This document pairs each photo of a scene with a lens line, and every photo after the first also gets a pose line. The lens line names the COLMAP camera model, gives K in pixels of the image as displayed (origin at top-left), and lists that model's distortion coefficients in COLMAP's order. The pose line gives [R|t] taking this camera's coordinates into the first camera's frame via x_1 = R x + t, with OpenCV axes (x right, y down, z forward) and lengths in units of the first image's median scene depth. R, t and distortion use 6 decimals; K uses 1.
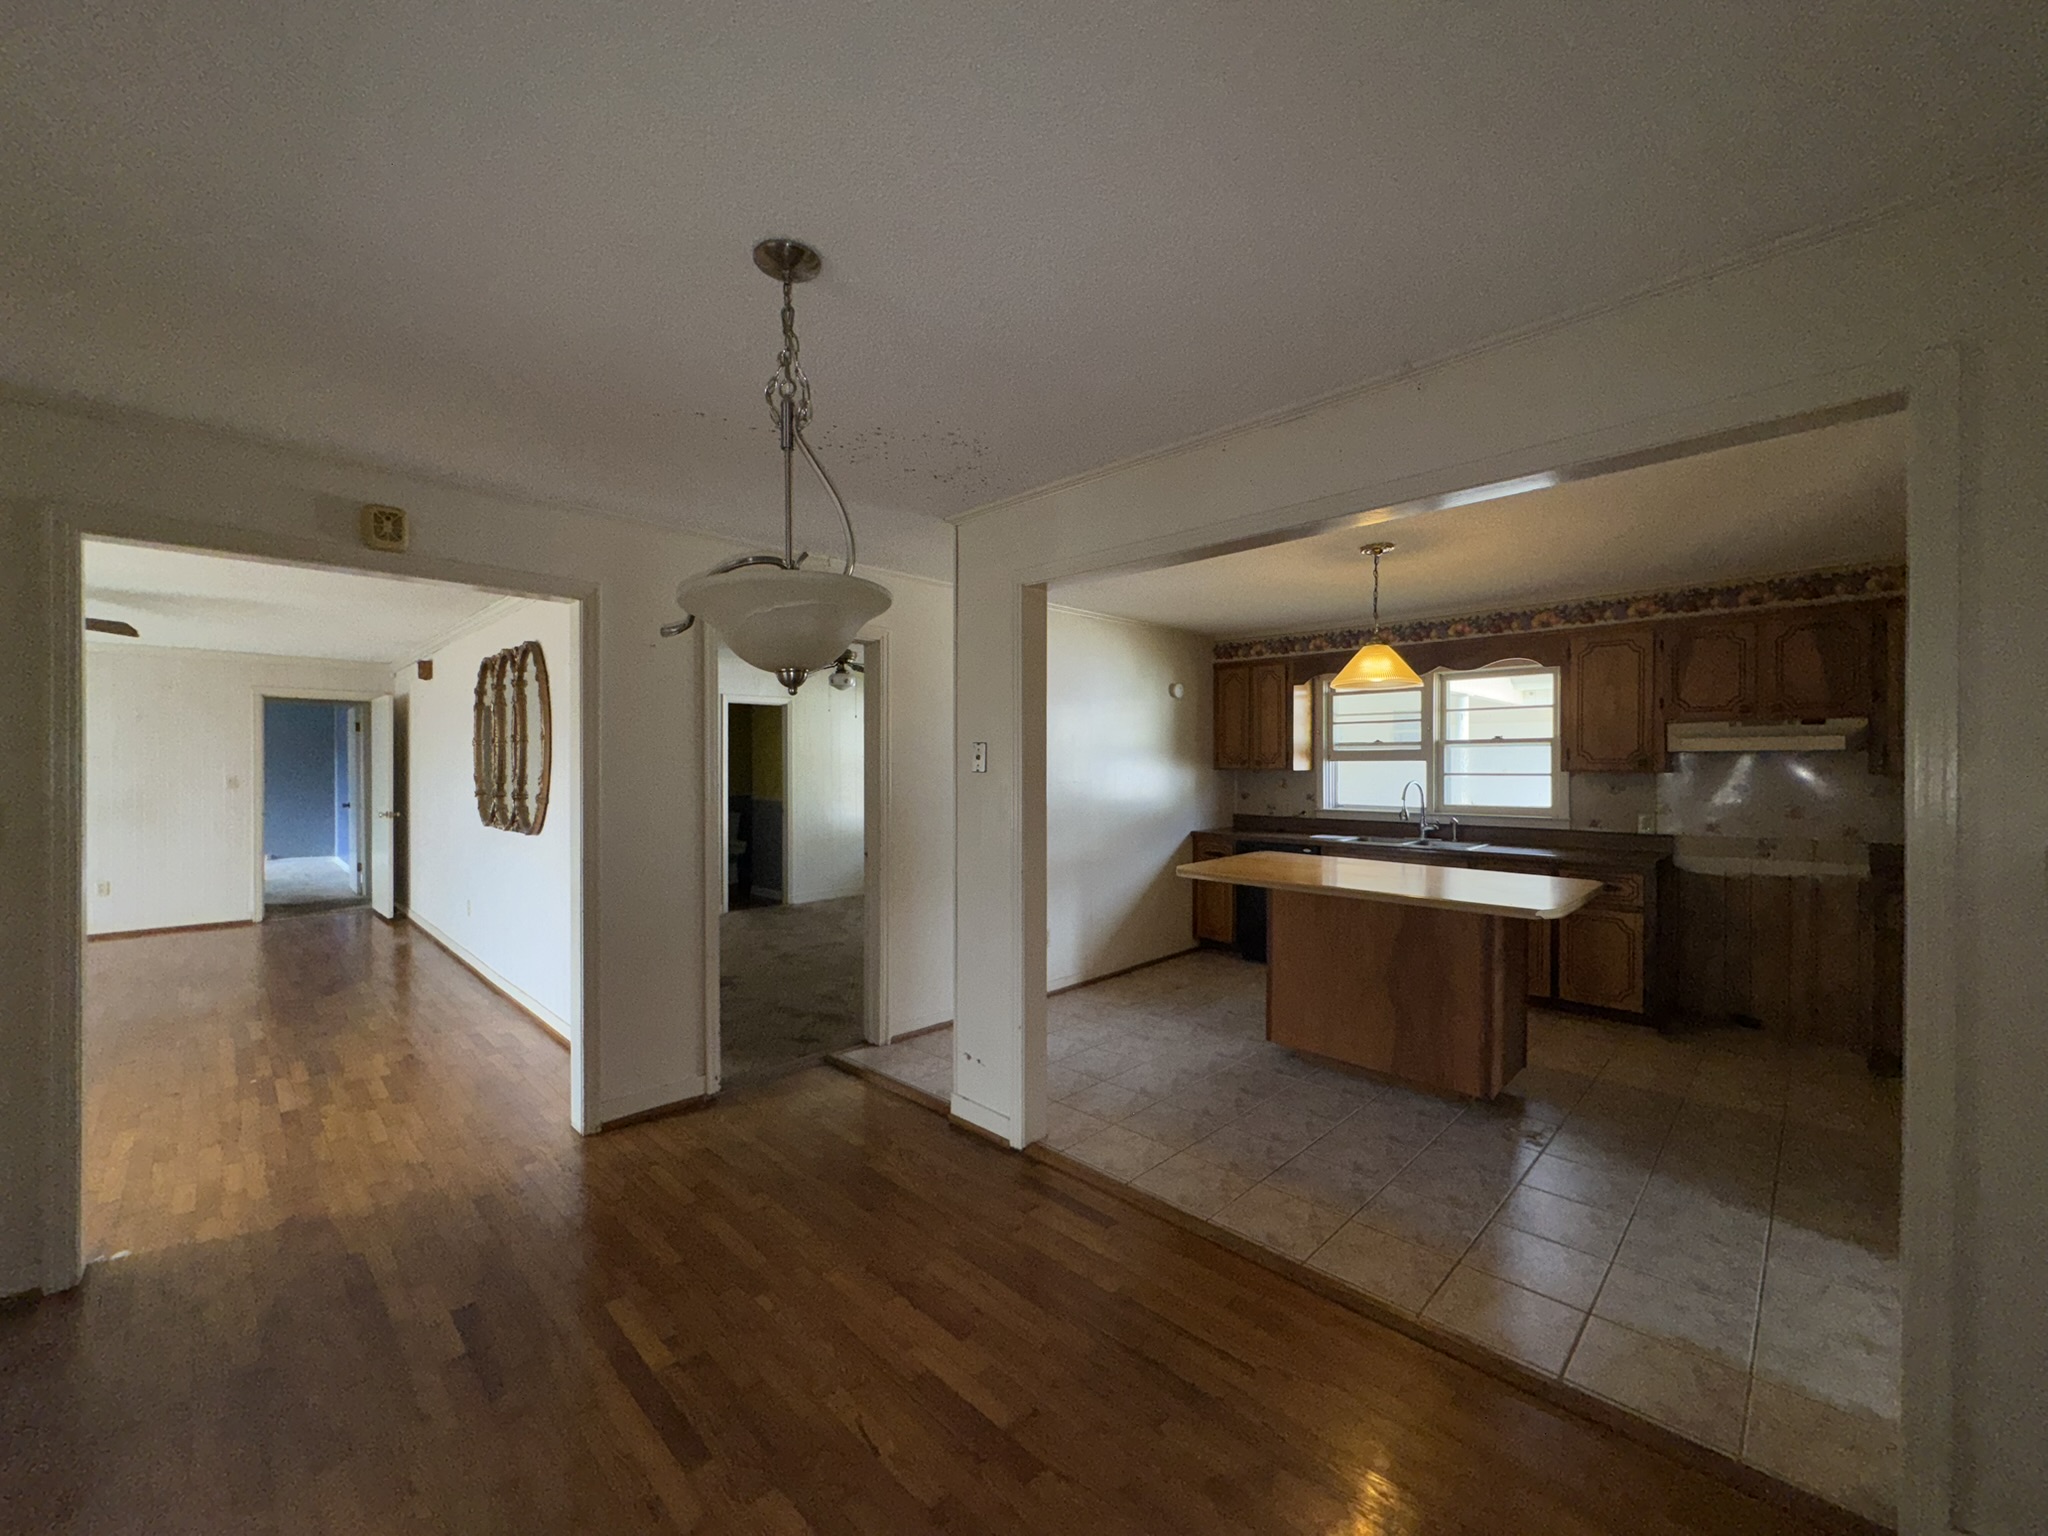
lens RADIAL K [[816.5, 0, 1014.3], [0, 816.5, 757.8], [0, 0, 1]] dist [-0.008016, -0.000016]
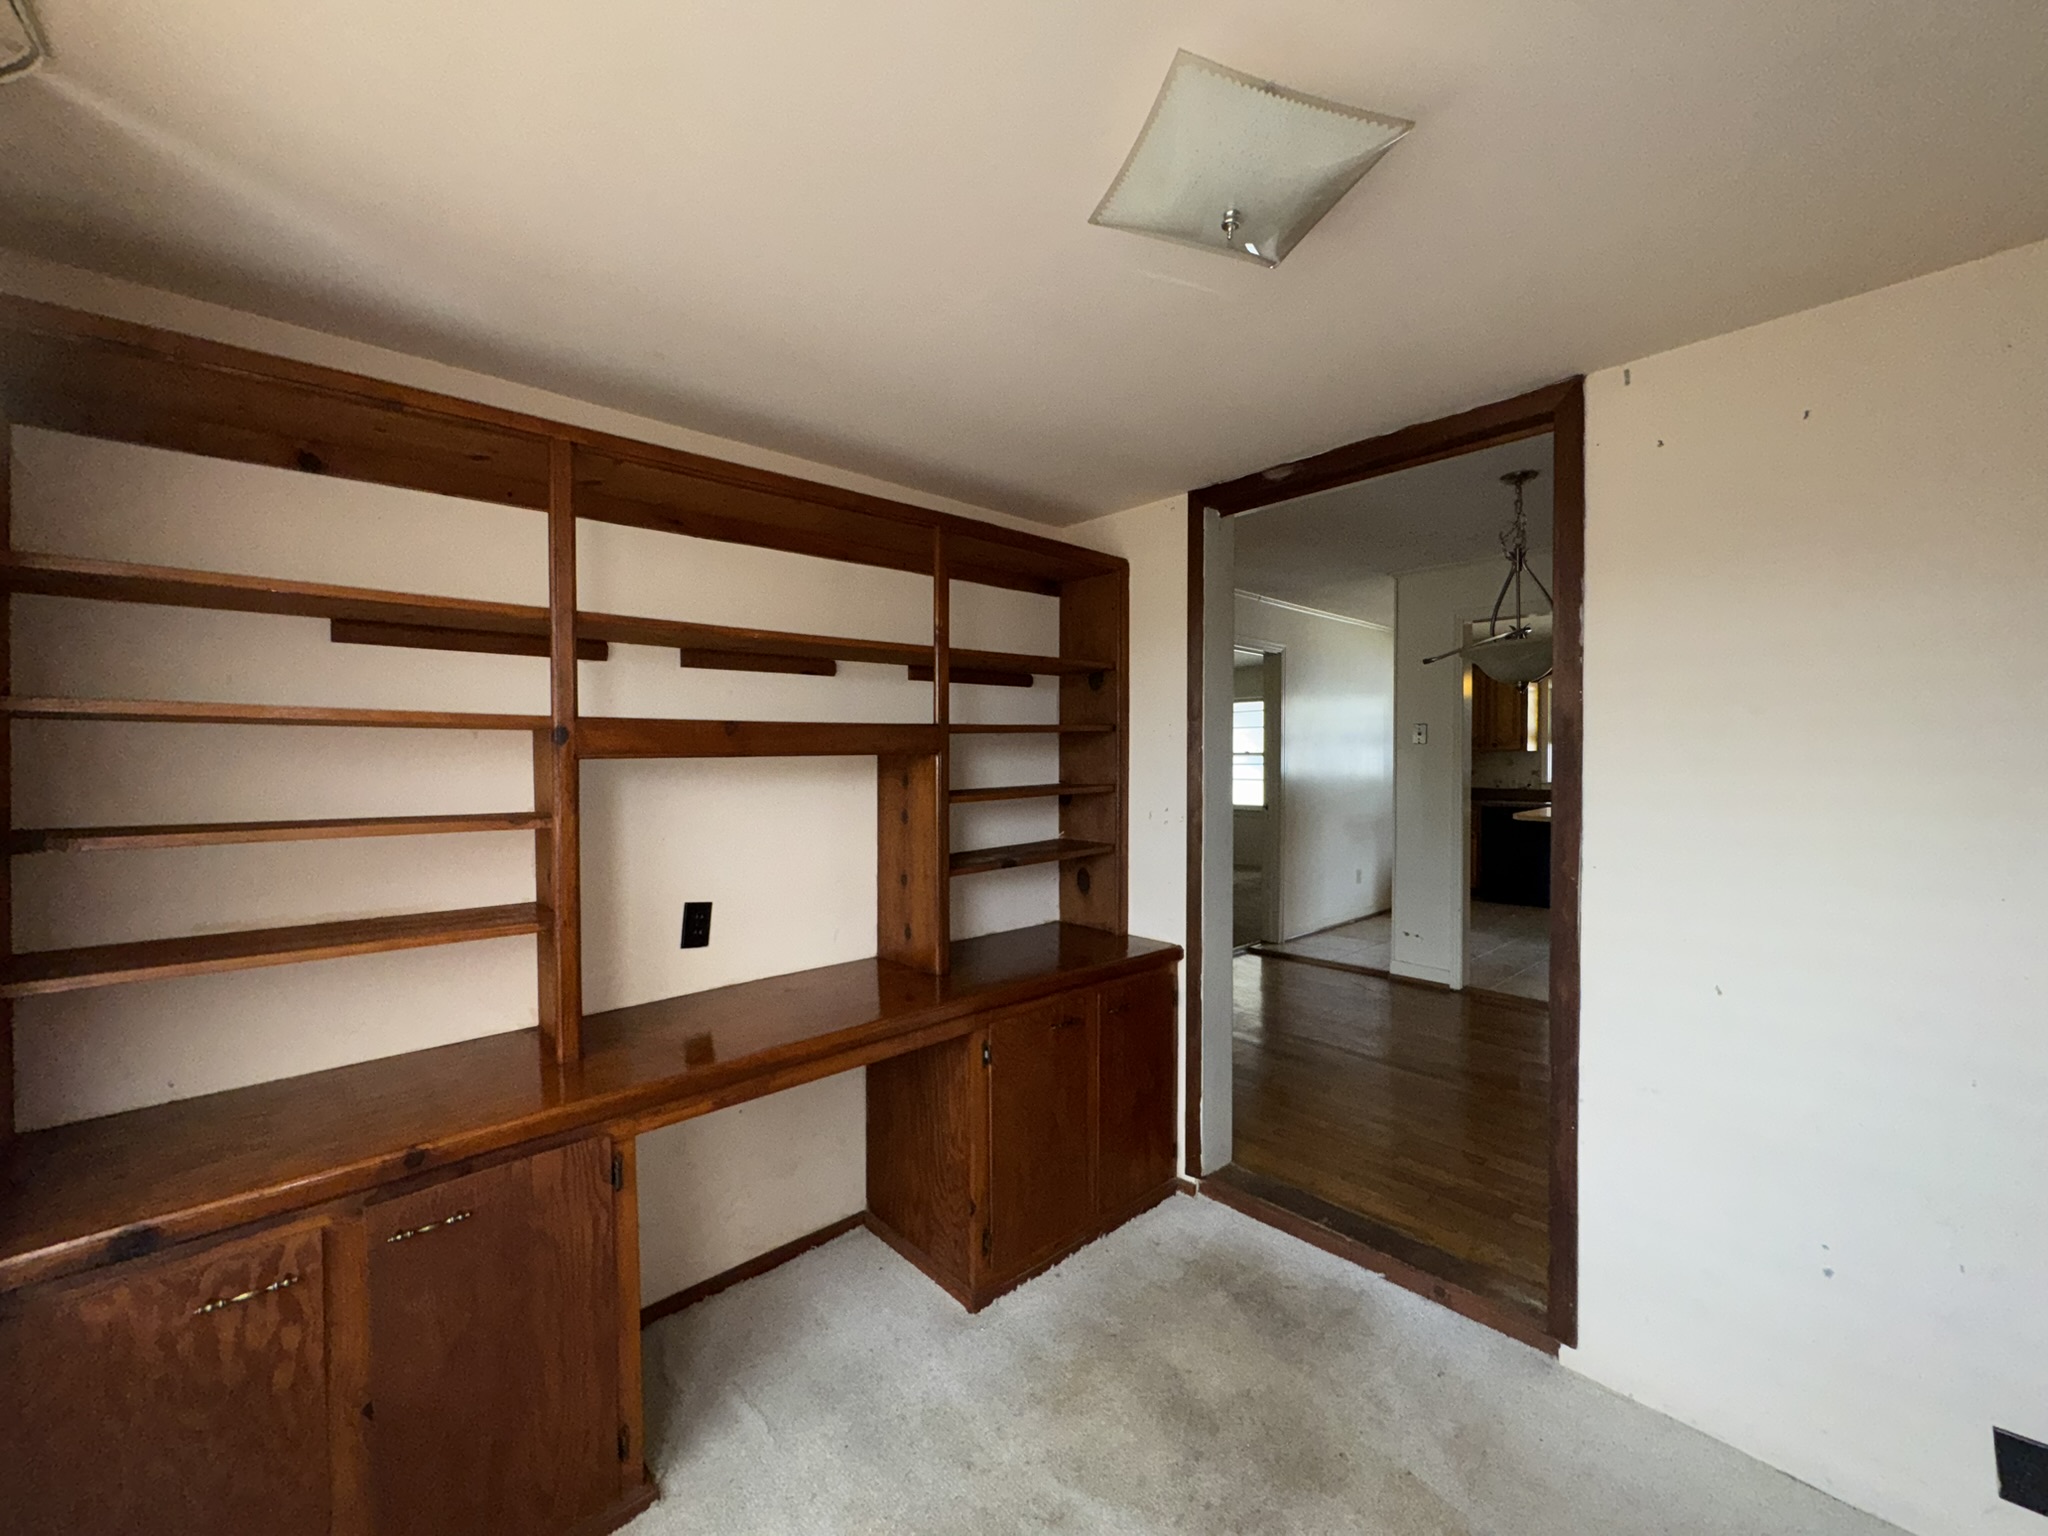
lens RADIAL K [[835.3, 0, 1024.0], [0, 835.3, 768.0], [0, 0, 1]] dist [-0.000271, -0.000023]
pose [[0.999499, -0.000857, -0.031653, -0.438429], [0.001386, 0.999859, 0.016718, 0.021510], [0.031634, -0.016754, 0.999359, -0.337660]]
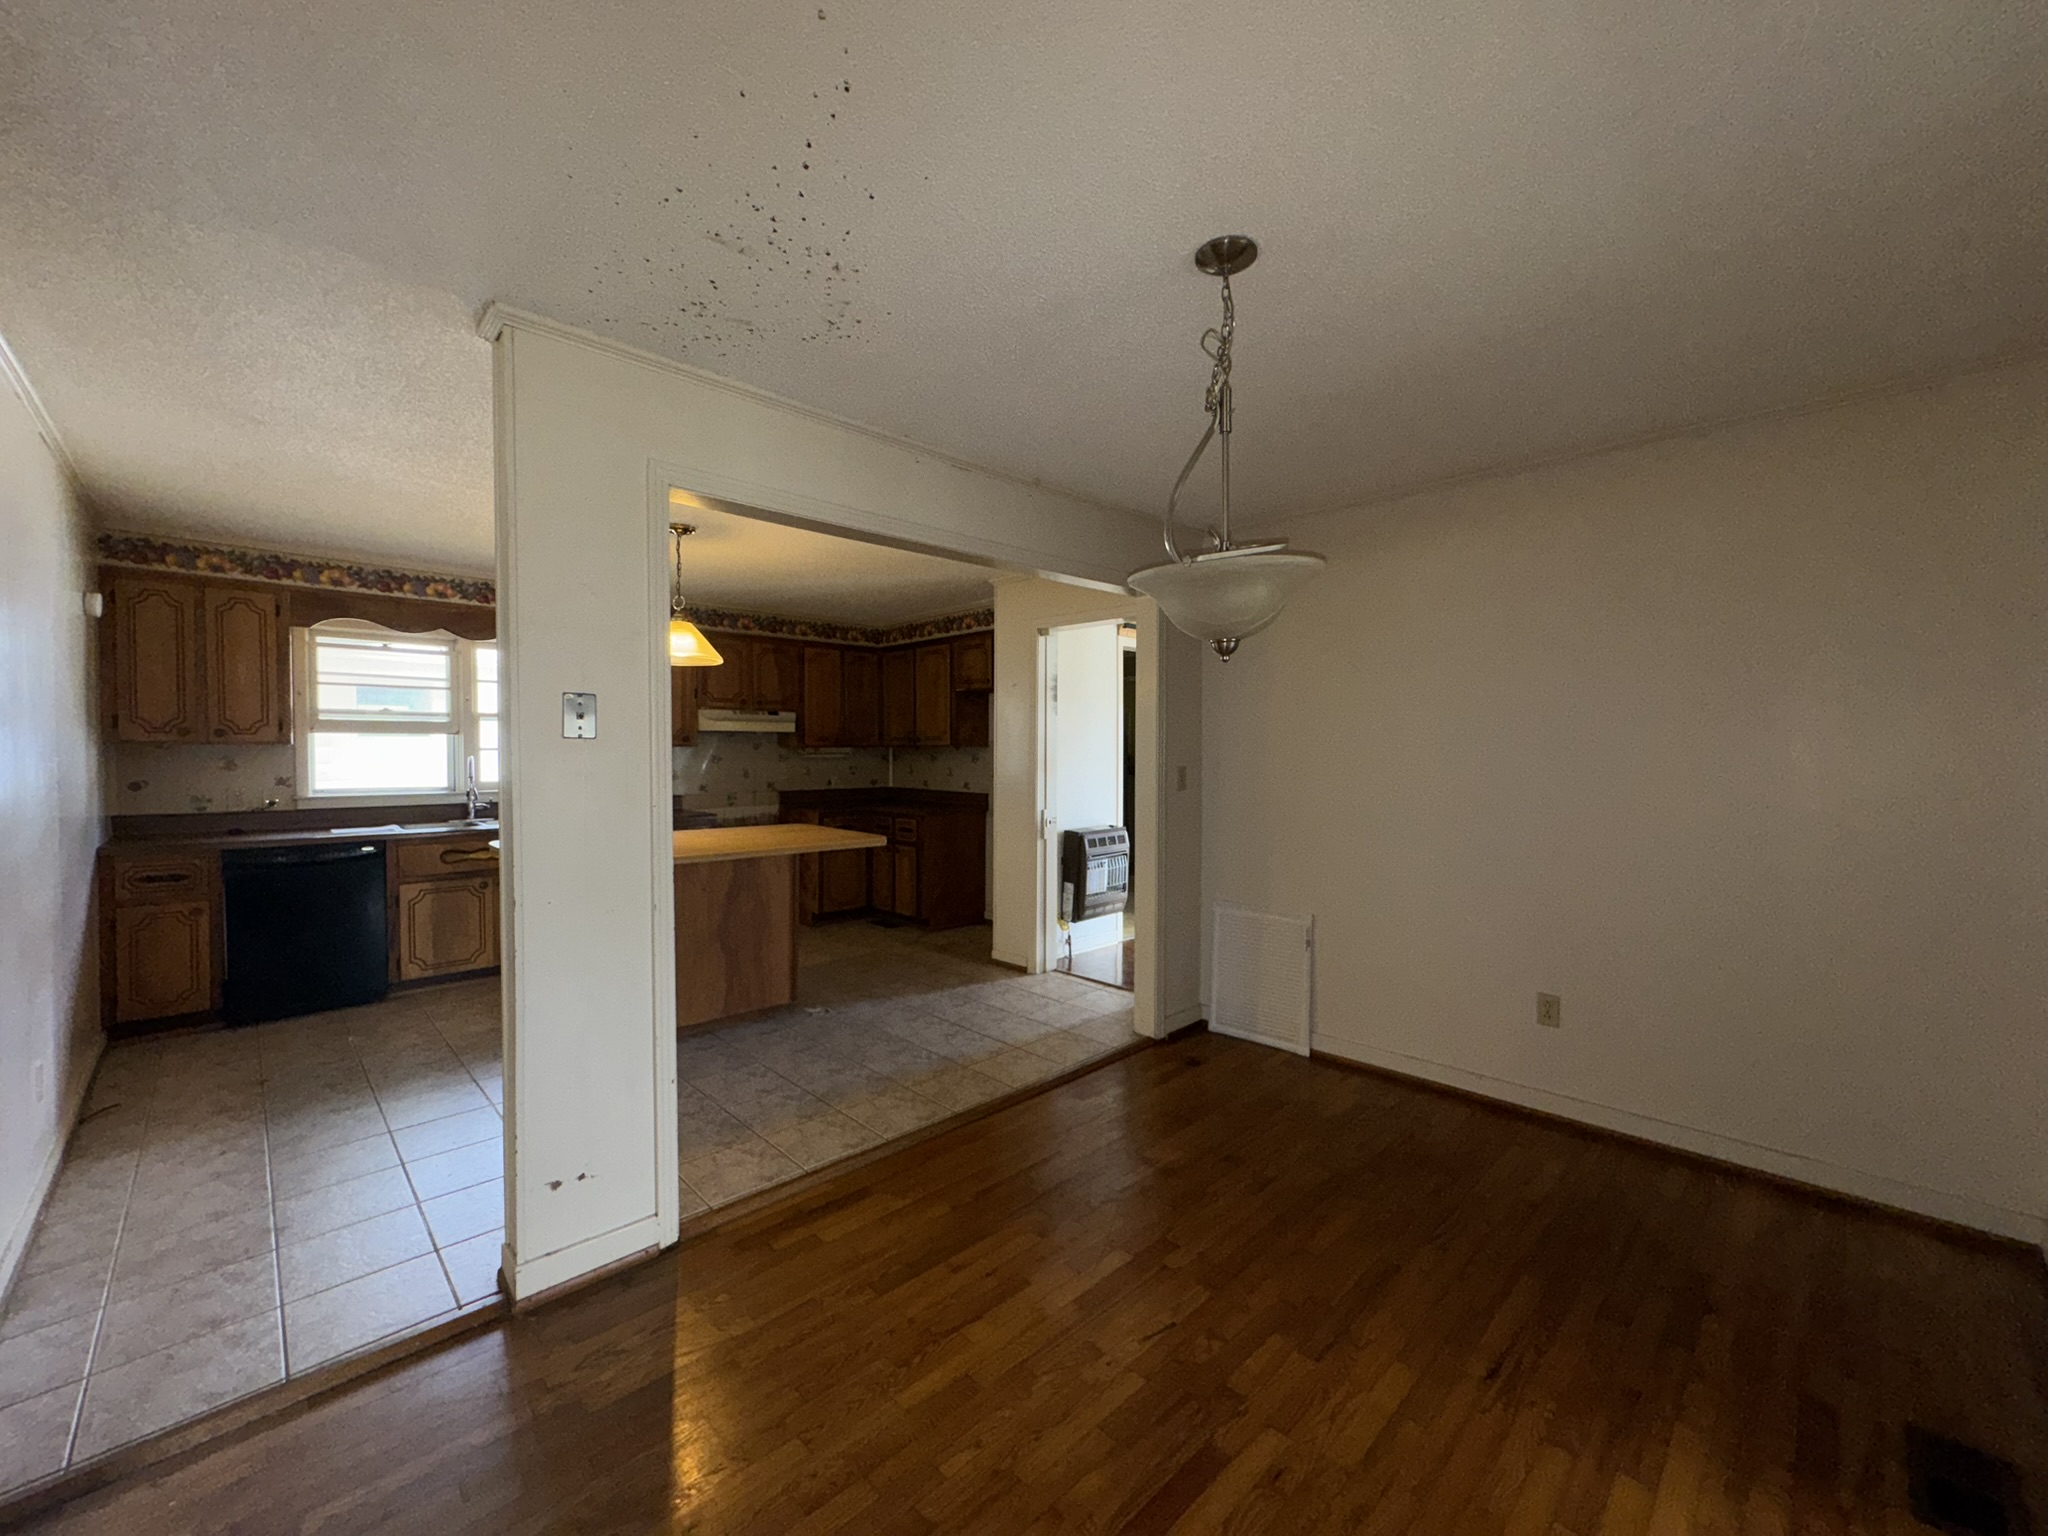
lens RADIAL K [[817.2, 0, 1022.3], [0, 817.2, 773.0], [0, 0, 1]] dist [0.000512, 0.000020]
pose [[0.009215, -0.033030, 0.999412, -0.423926], [-0.014998, 0.999337, 0.033166, 0.007572], [-0.999845, -0.015295, 0.008714, 0.389443]]
